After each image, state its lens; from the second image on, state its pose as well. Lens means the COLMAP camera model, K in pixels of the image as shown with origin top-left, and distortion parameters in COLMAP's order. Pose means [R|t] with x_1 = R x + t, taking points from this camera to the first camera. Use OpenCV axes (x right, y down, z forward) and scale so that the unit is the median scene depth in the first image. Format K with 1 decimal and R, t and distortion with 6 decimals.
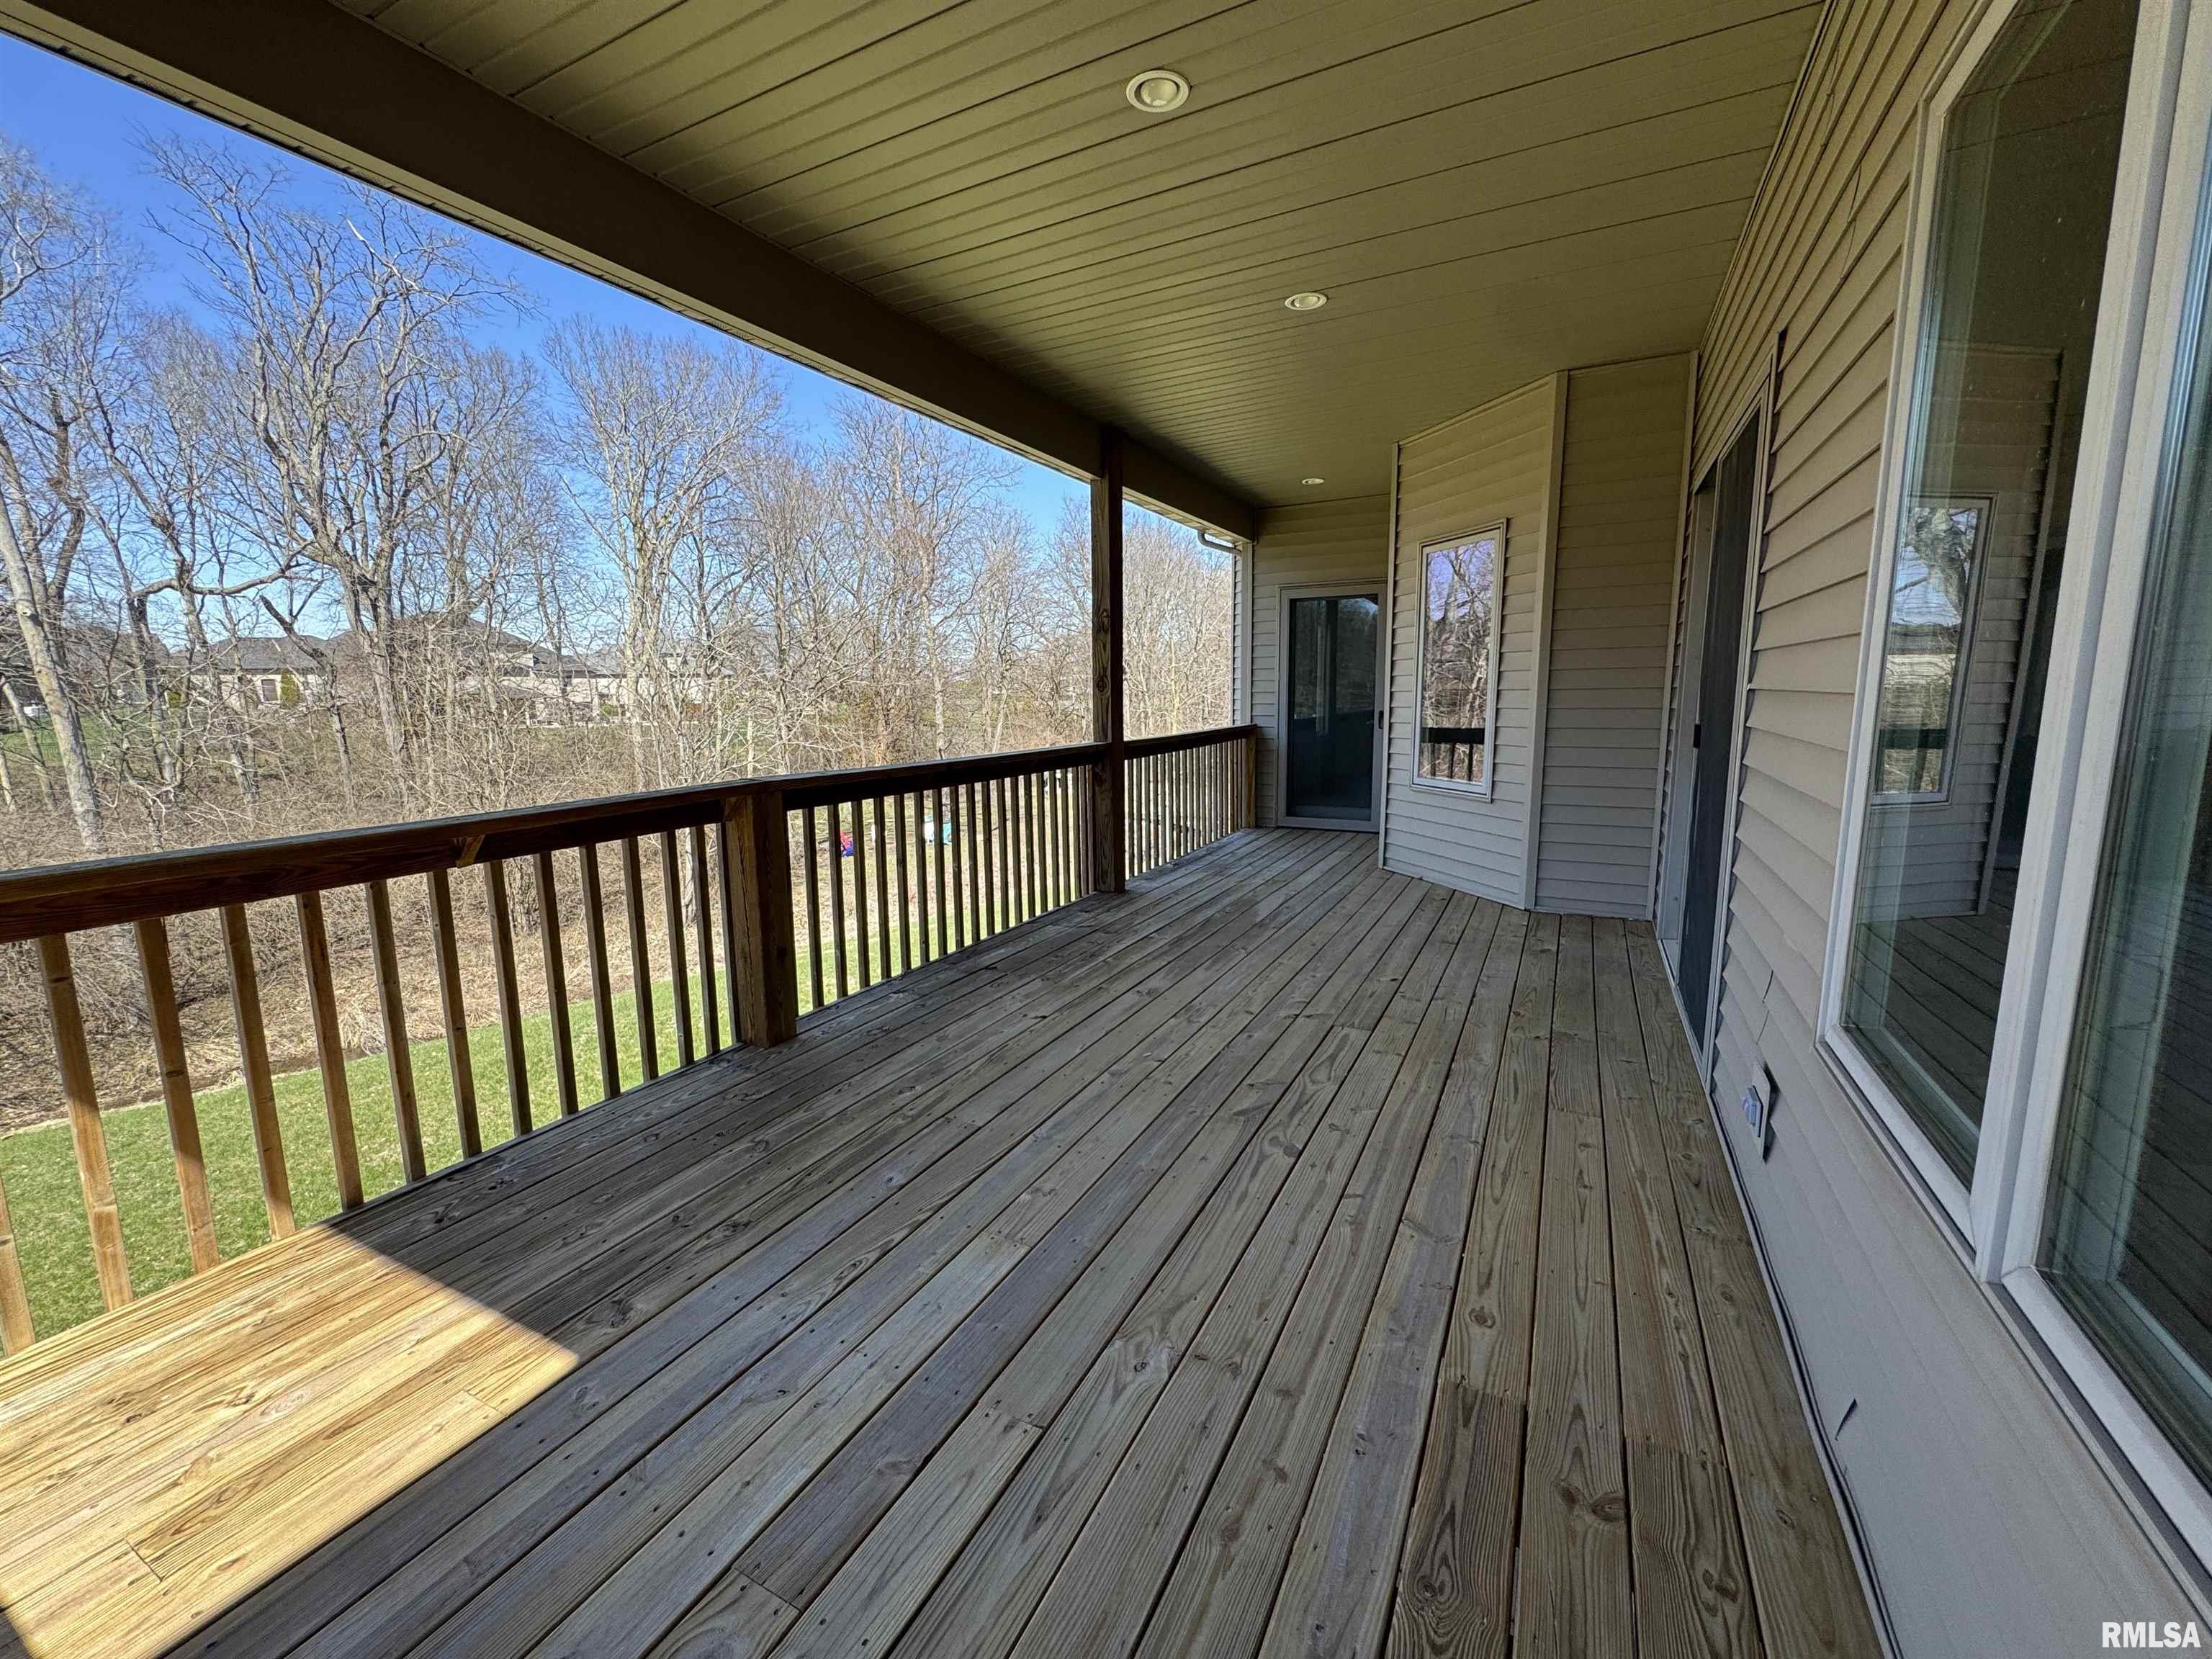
lens RADIAL K [[883.2, 0, 1102.4], [0, 883.2, 827.8], [0, 0, 1]] dist [-0.005518, 0.000827]
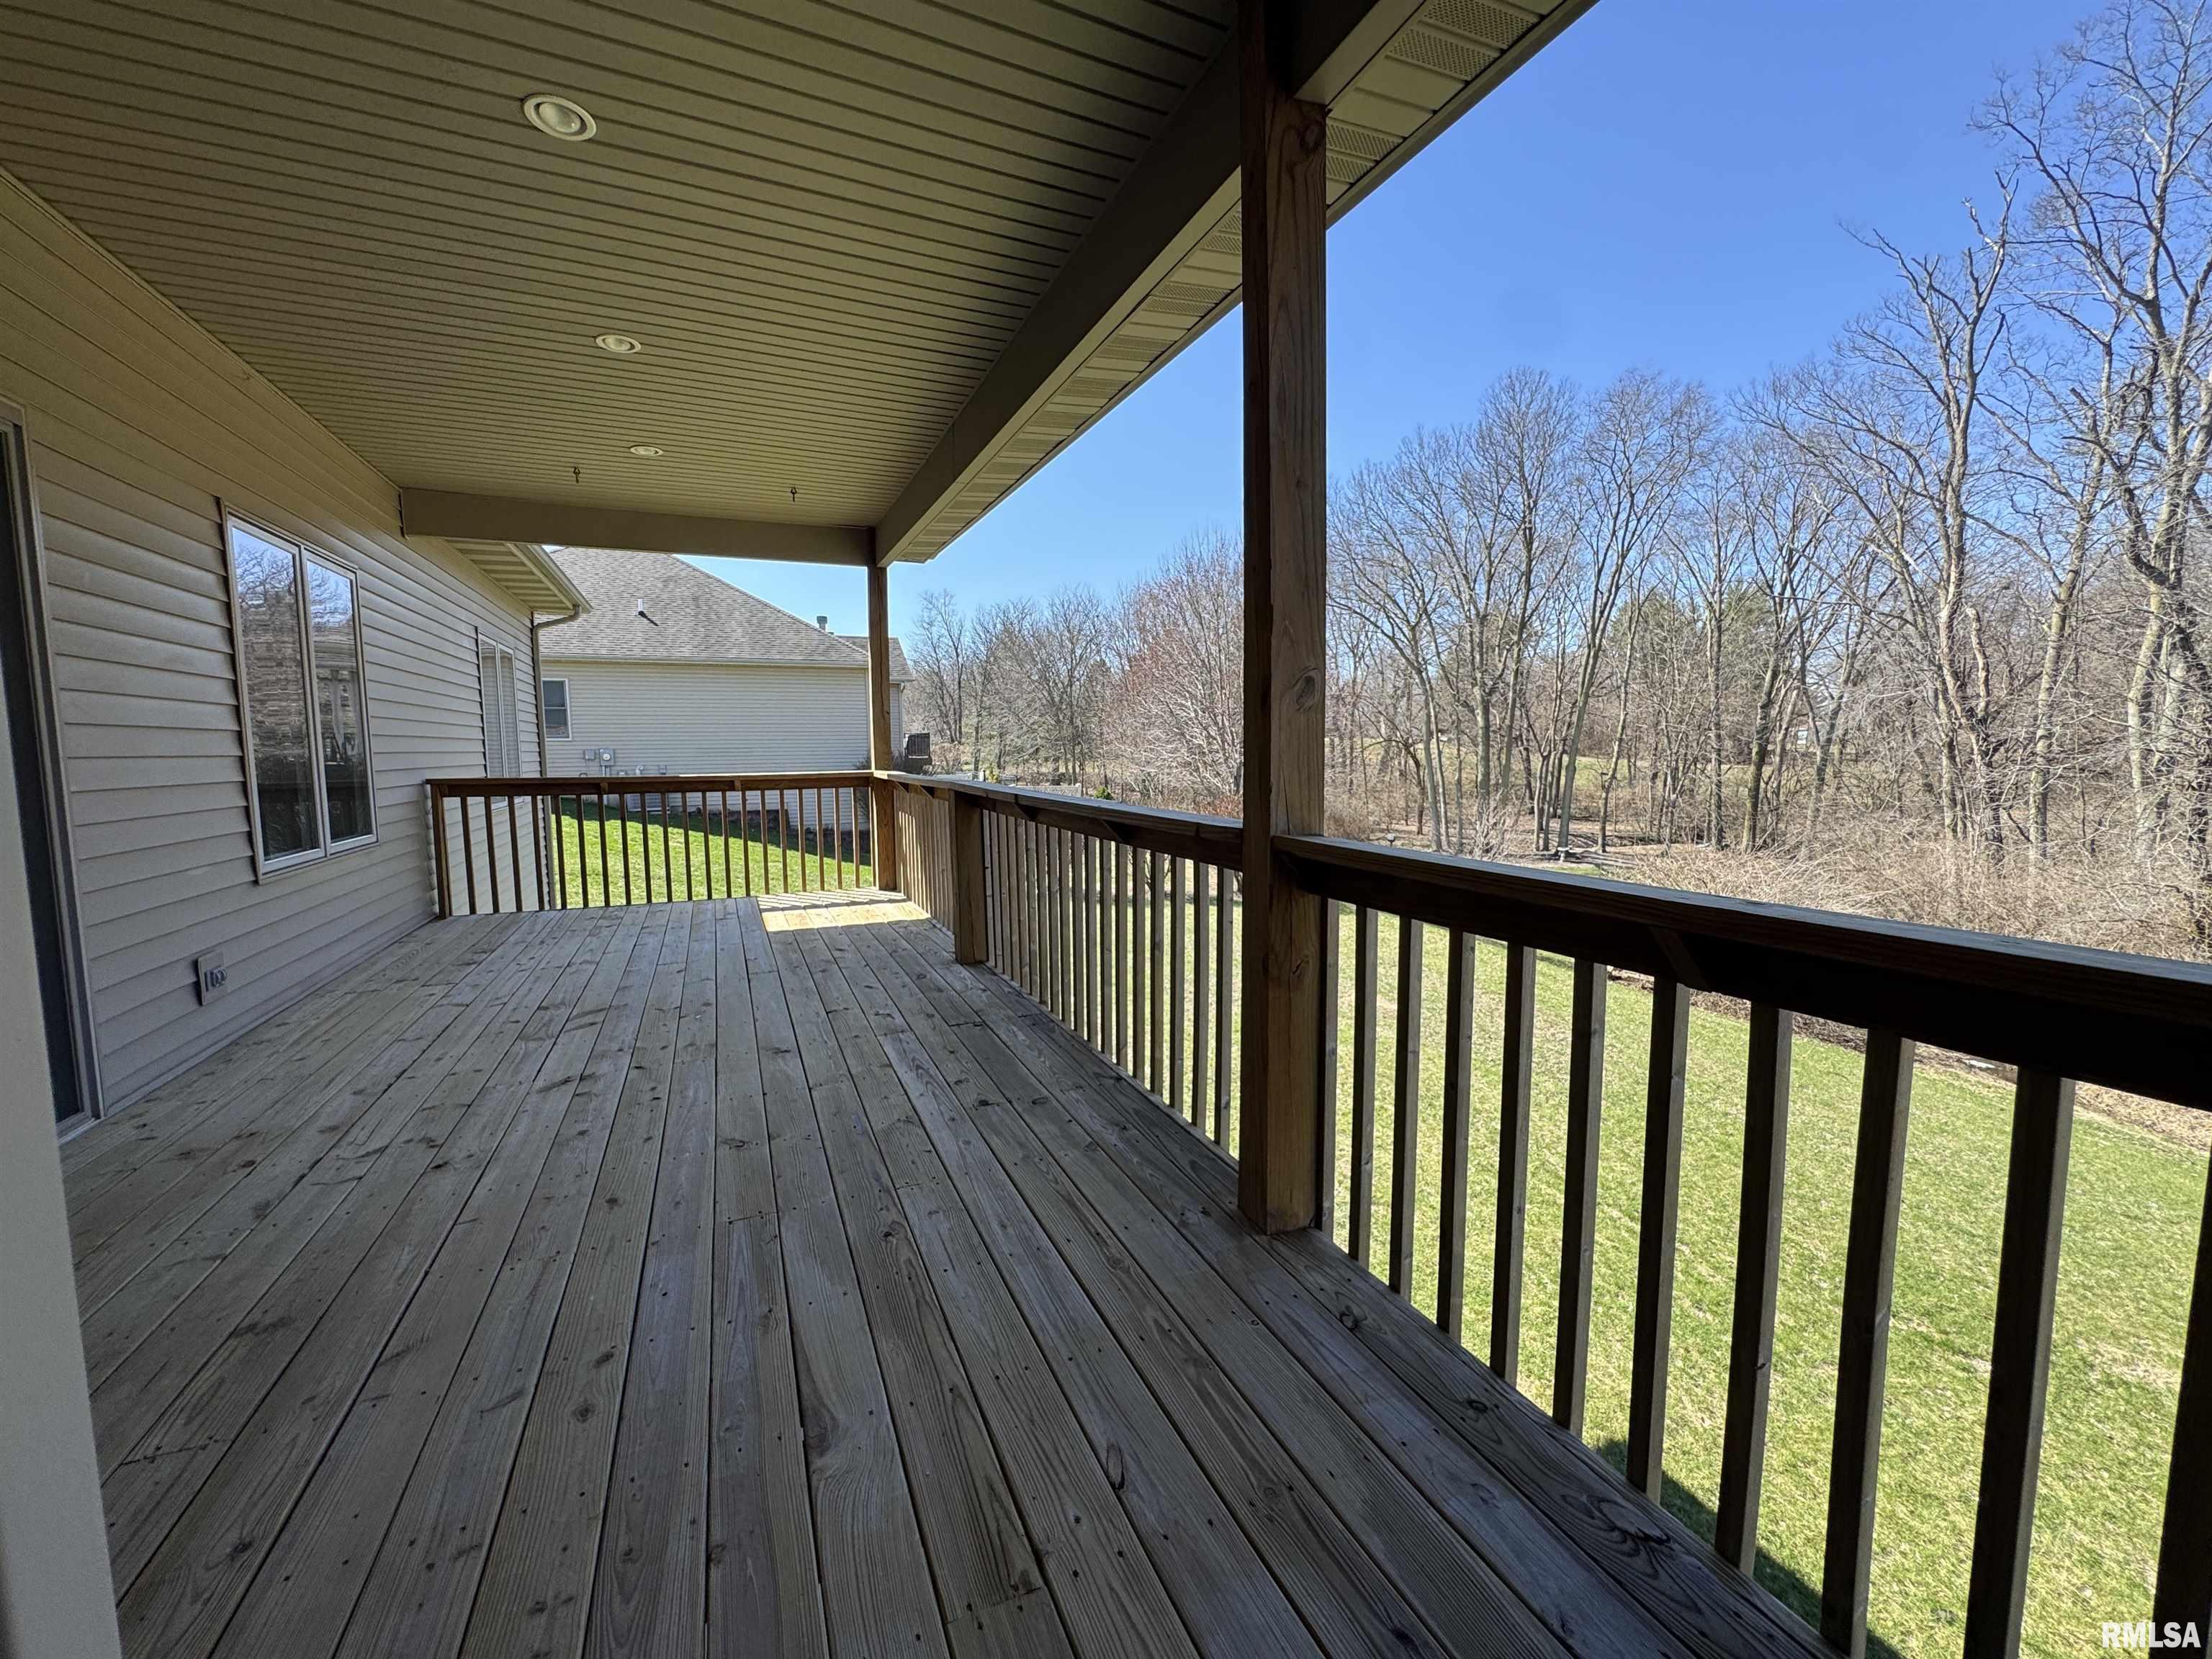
lens RADIAL K [[883.2, 0, 1109.8], [0, 883.2, 833.2], [0, 0, 1]] dist [-0.005518, 0.000827]
pose [[-0.621691, 0.097476, -0.777174, 0.393771], [-0.102533, 0.973560, 0.204128, -0.189752], [0.776523, 0.206591, -0.595259, 1.336828]]
